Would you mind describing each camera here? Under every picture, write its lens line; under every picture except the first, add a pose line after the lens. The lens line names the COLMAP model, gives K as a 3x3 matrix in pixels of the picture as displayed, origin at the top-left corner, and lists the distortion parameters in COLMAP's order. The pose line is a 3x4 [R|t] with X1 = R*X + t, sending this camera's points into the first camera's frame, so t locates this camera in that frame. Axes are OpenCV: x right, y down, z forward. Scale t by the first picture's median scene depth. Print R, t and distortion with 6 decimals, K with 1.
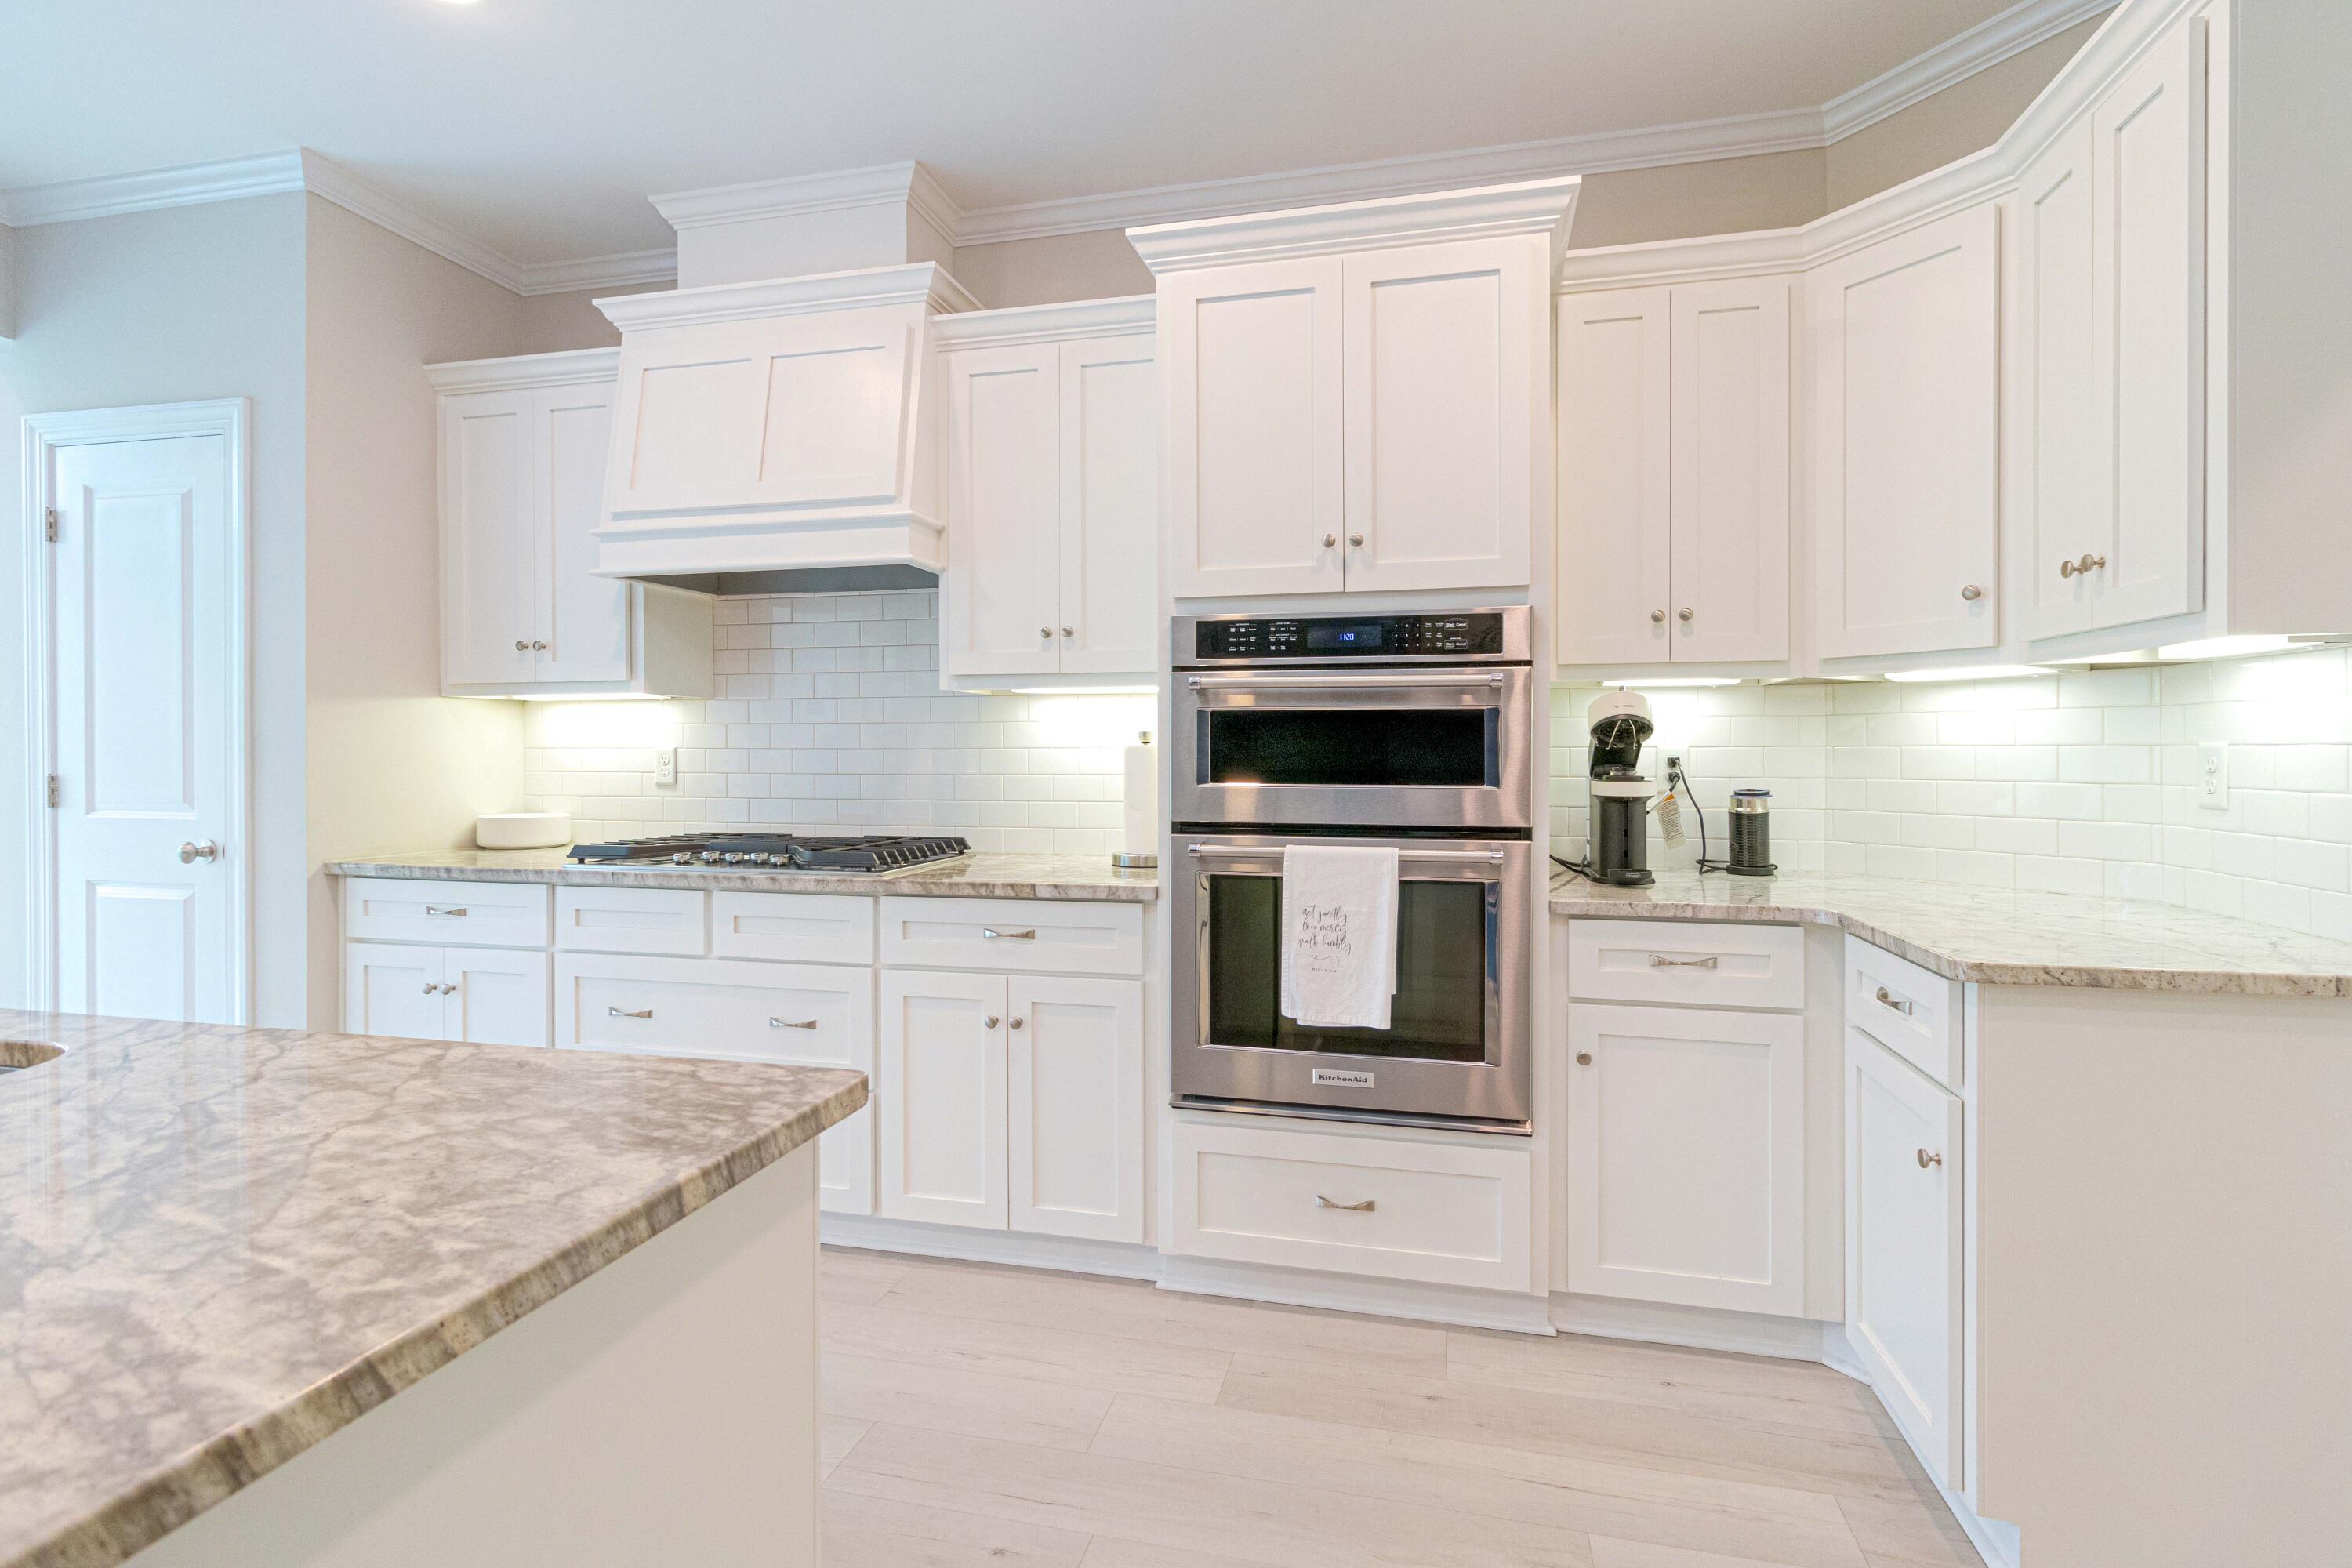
lens RADIAL K [[1108.9, 0, 1200.0], [0, 1108.9, 746.1], [0, 0, 1]] dist [-0.002999, 0.004376]
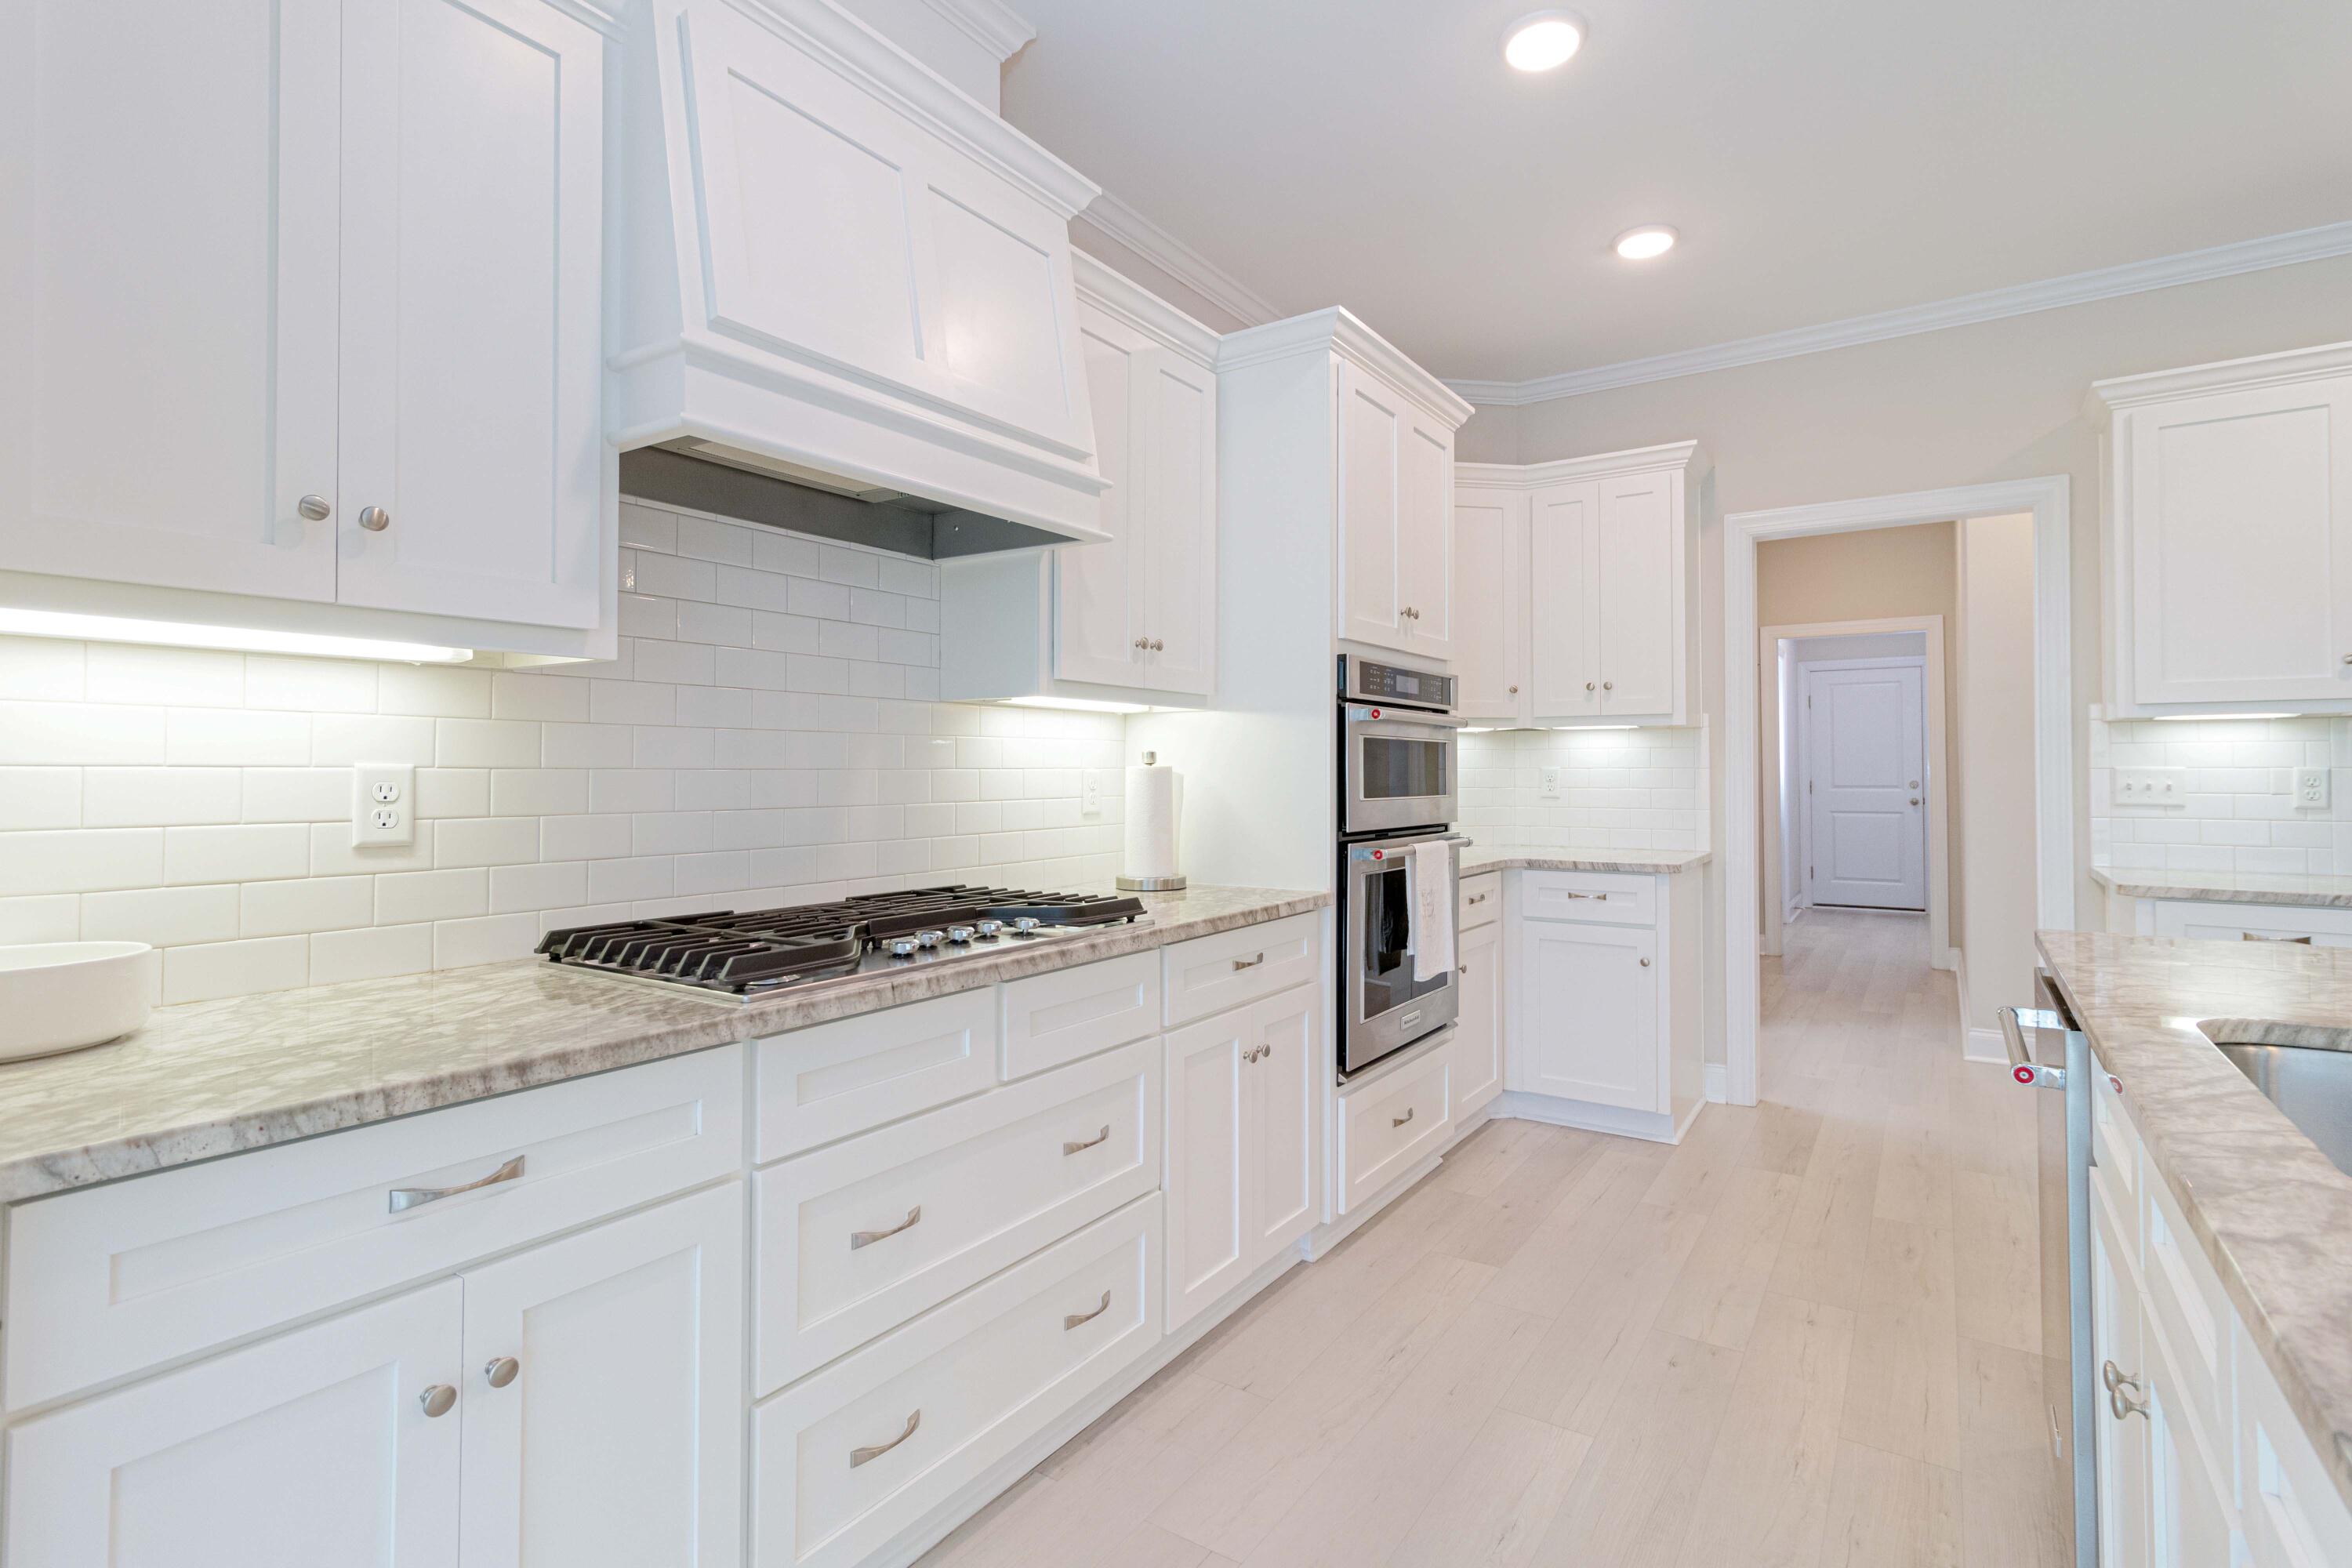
lens RADIAL K [[1108.9, 0, 1191.6], [0, 1108.9, 752.9], [0, 0, 1]] dist [-0.002999, 0.004376]
pose [[0.354904, 0.016130, 0.934764, -1.134447], [0.000357, 0.999849, -0.017388, 0.005376], [-0.934903, 0.006505, 0.354844, 0.732552]]
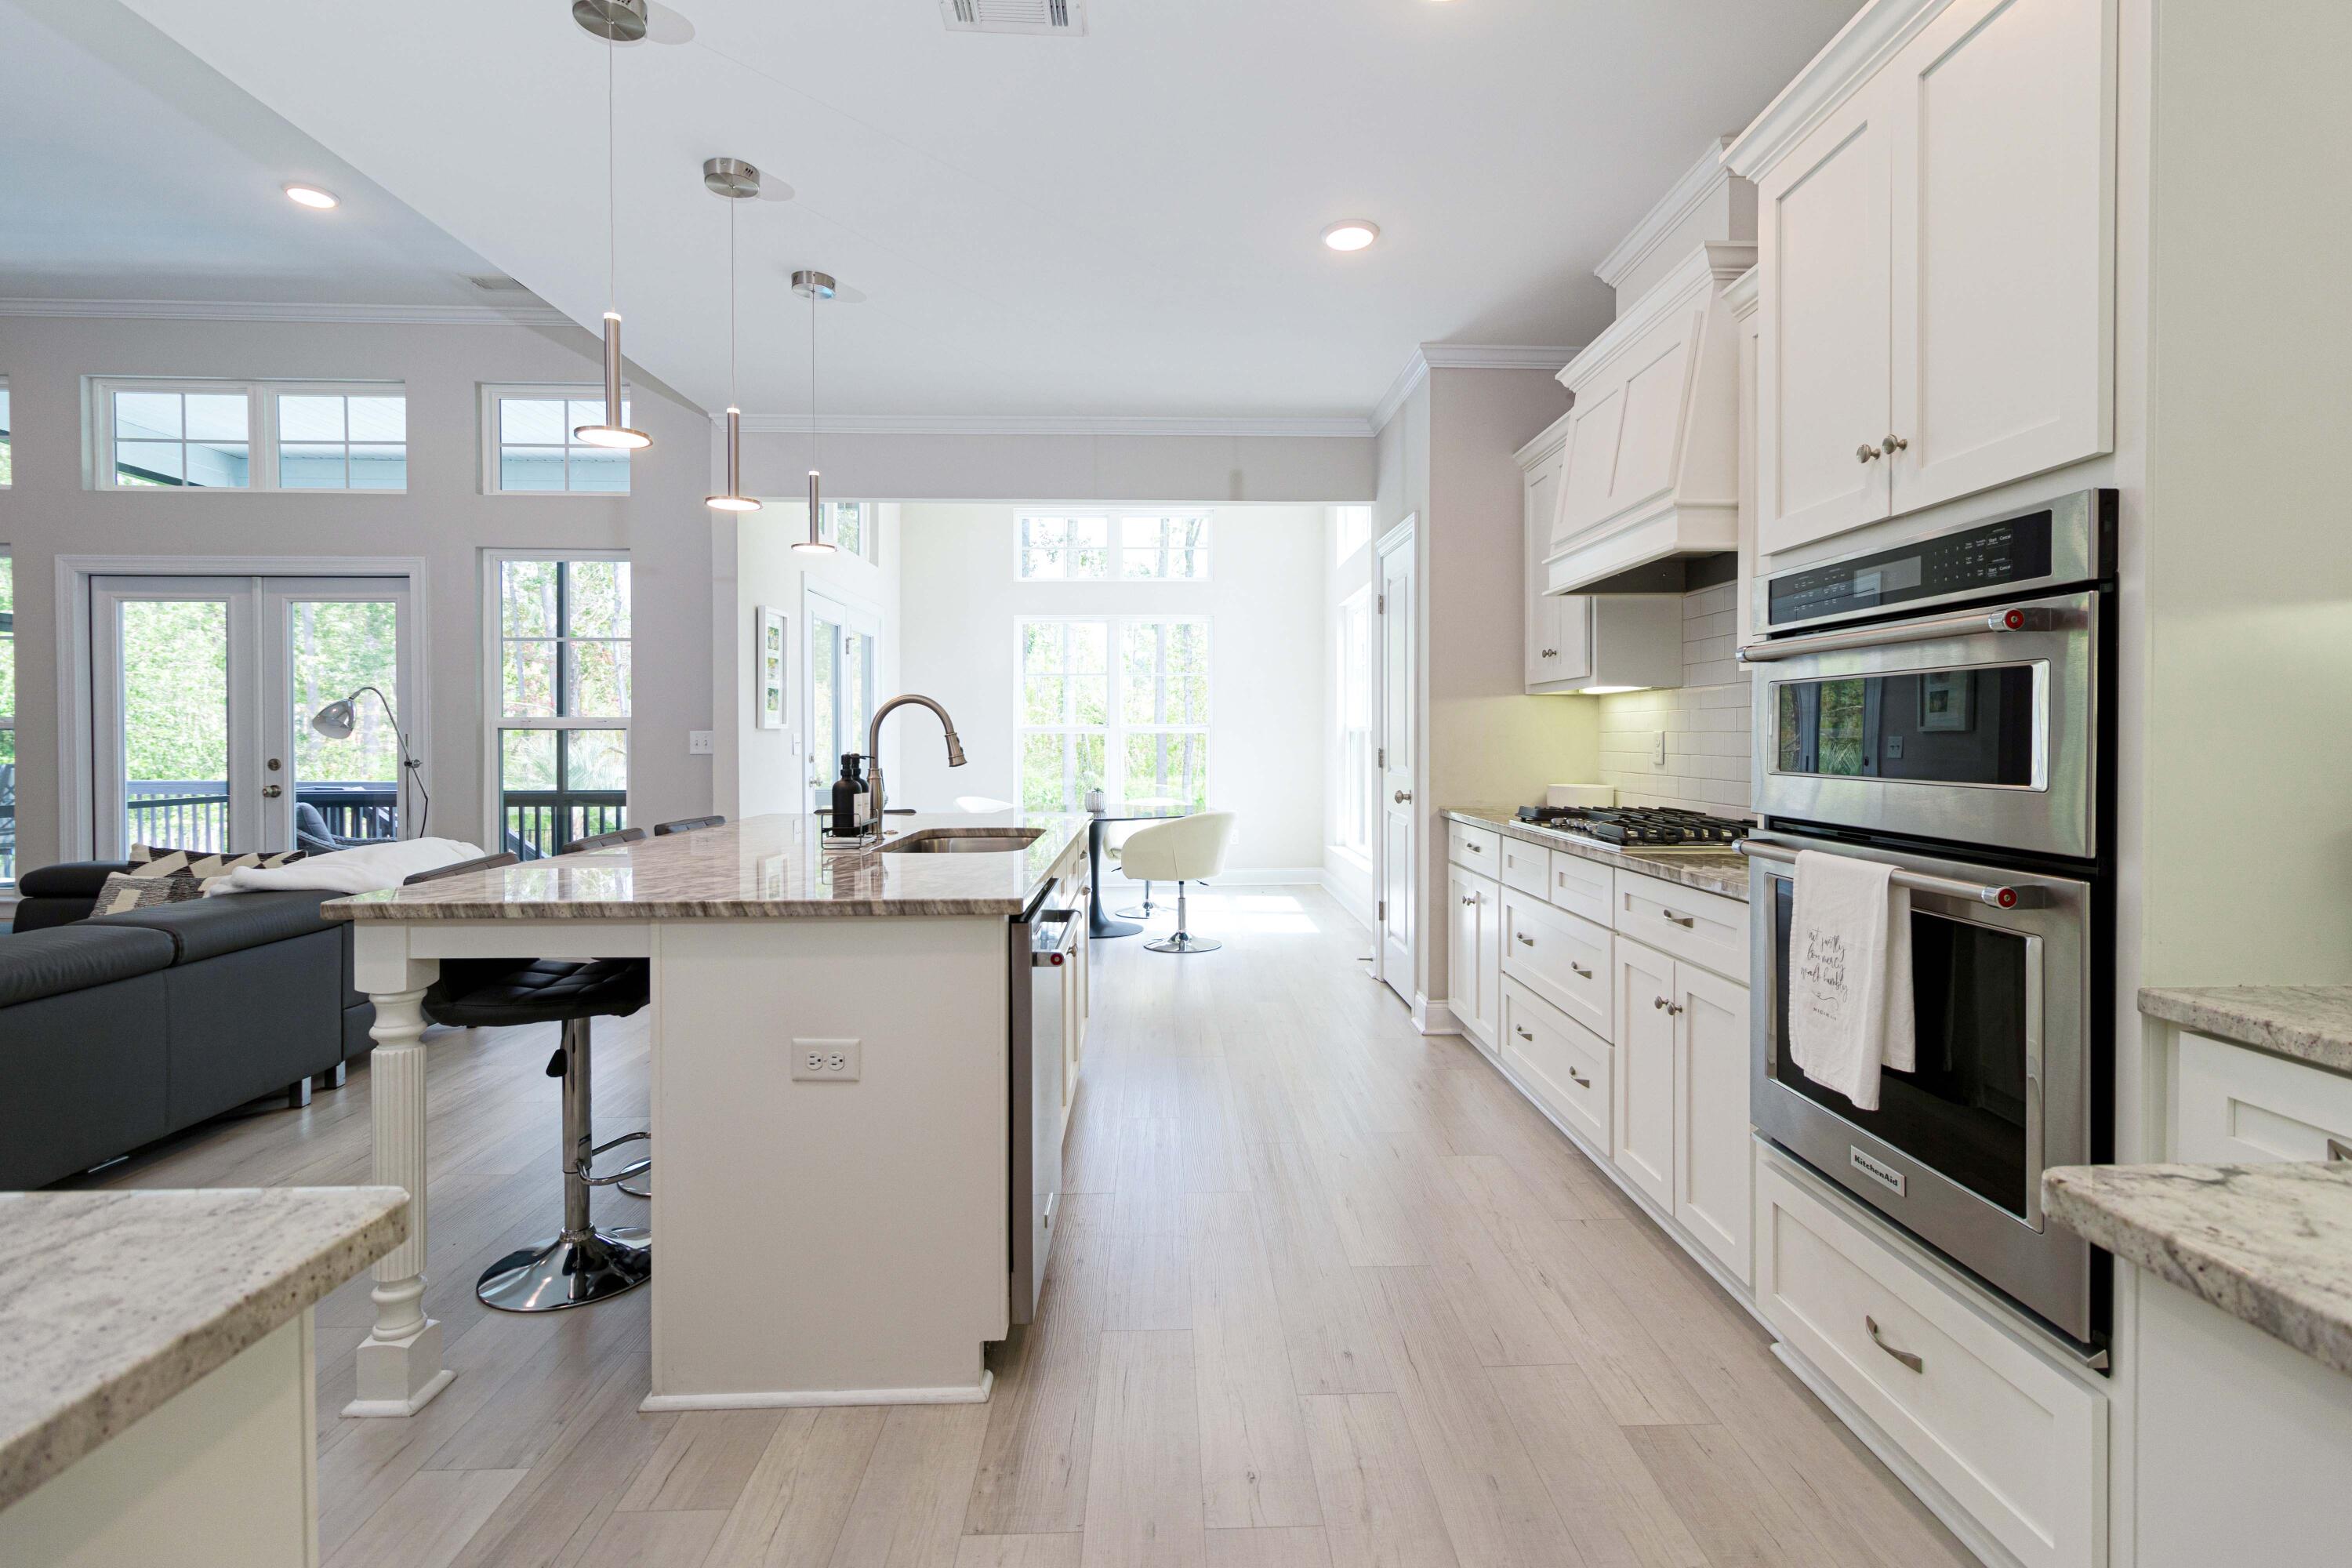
lens RADIAL K [[1108.9, 0, 1201.0], [0, 1108.9, 749.9], [0, 0, 1]] dist [-0.002999, 0.004376]
pose [[0.257997, 0.013001, -0.966058, 0.694106], [-0.000068, 0.999910, 0.013438, 0.005845], [0.966146, -0.003401, 0.257974, 0.349130]]
